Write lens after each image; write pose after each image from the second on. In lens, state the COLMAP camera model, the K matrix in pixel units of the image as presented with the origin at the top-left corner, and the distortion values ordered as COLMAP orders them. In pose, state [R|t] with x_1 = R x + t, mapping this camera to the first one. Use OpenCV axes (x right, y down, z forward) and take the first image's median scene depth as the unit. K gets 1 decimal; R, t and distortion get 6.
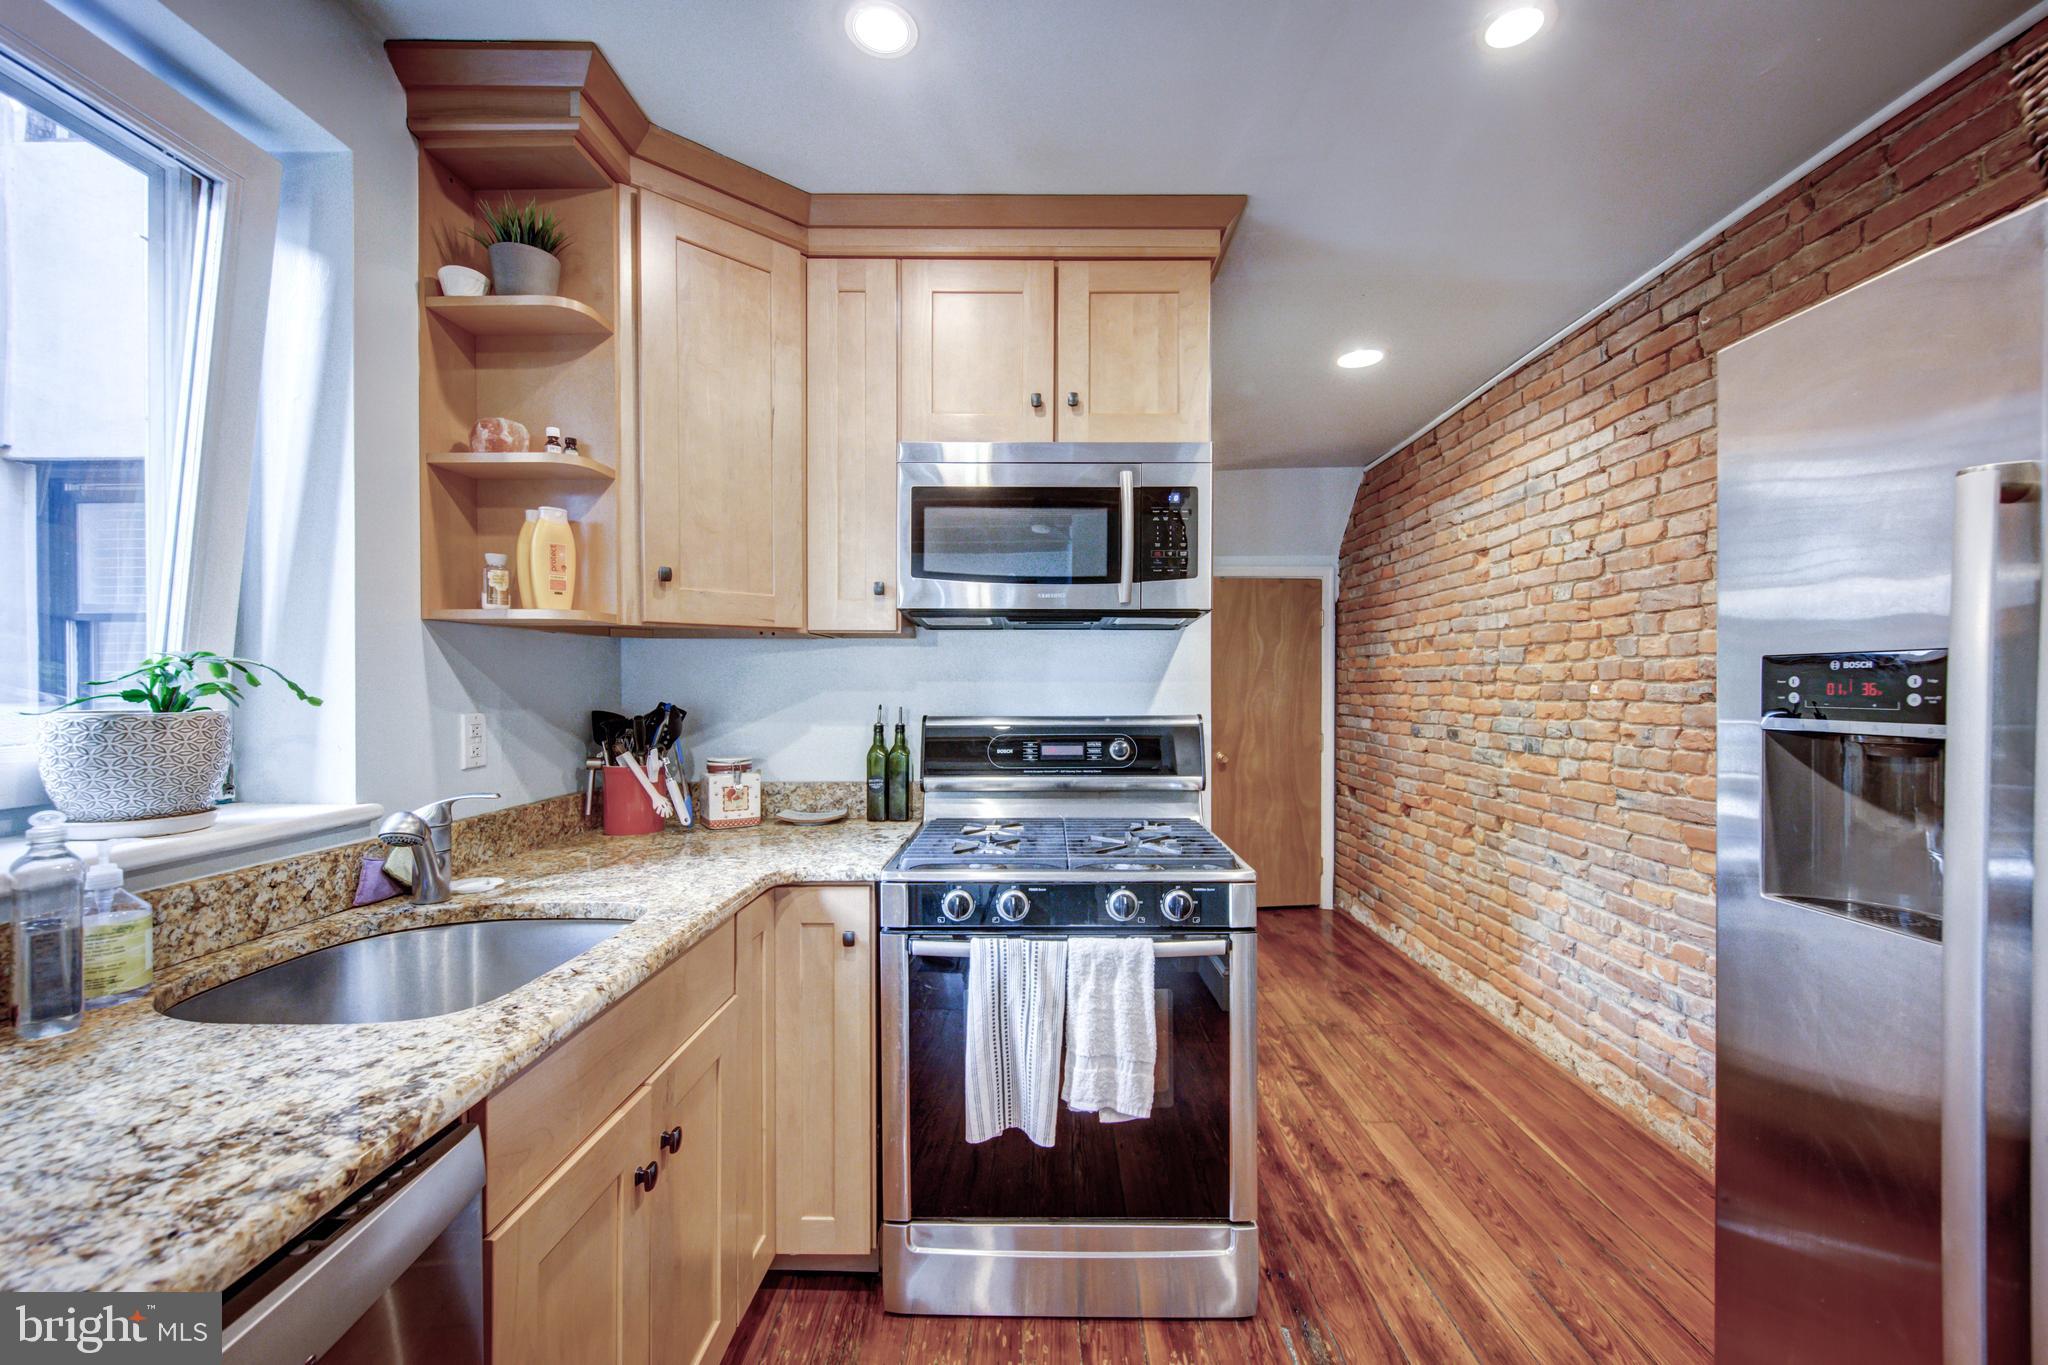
lens RADIAL K [[824.3, 0, 1041.9], [0, 824.3, 688.2], [0, 0, 1]] dist [0.012656, -0.007239]
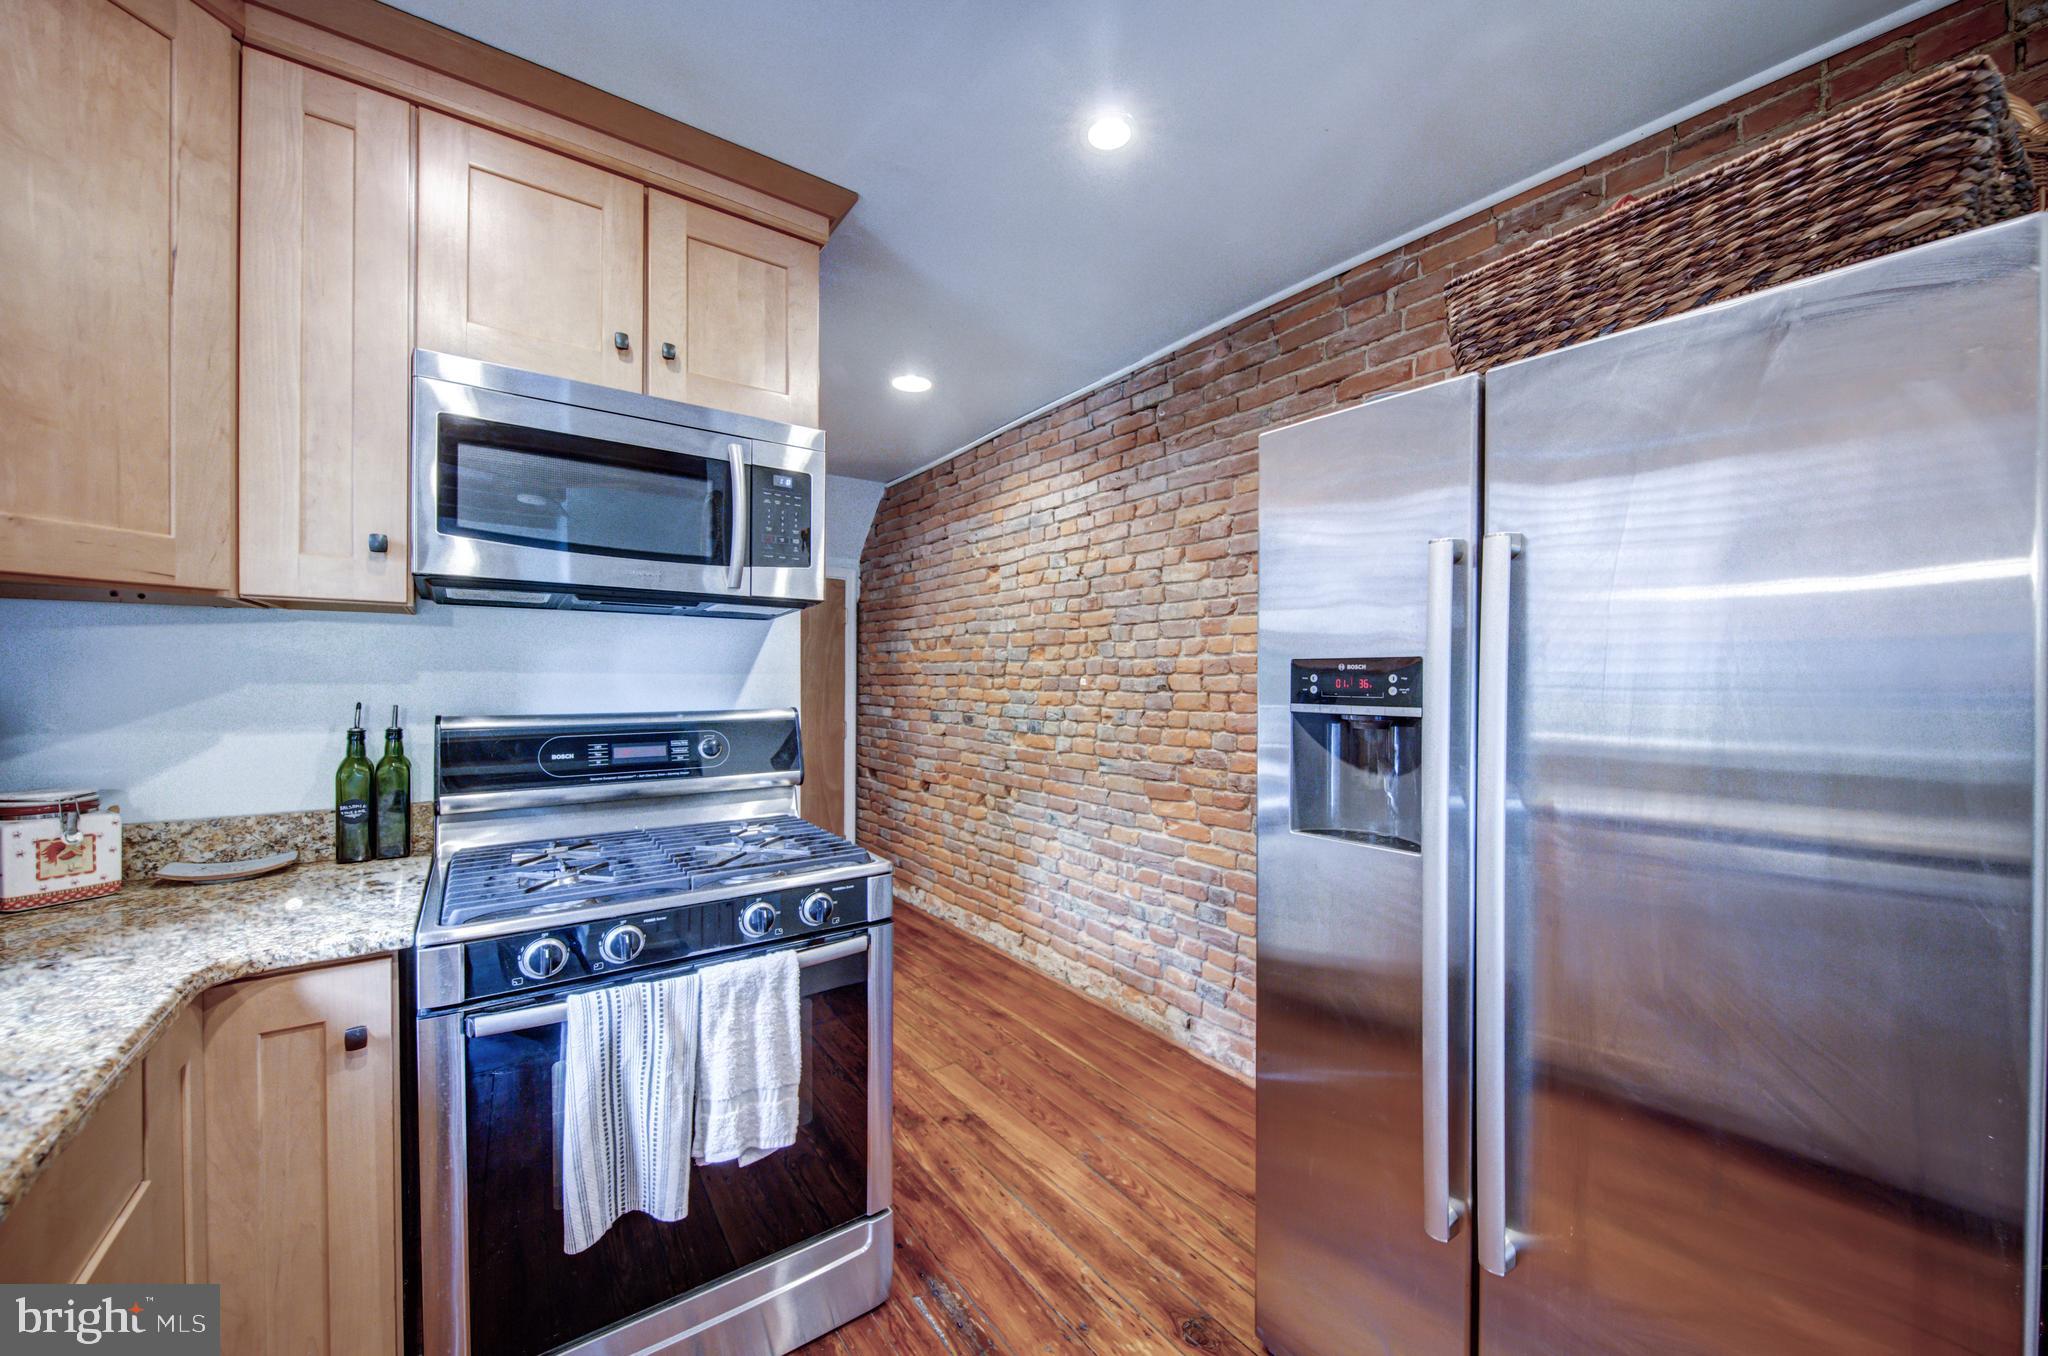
lens RADIAL K [[754.4, 0, 1024.8], [0, 754.4, 682.0], [0, 0, 1]] dist [0.008155, -0.006113]
pose [[0.811766, 0.000603, 0.583983, -0.109620], [-0.002534, 0.999994, 0.002490, -0.001451], [-0.583977, -0.003501, 0.811762, 0.111179]]
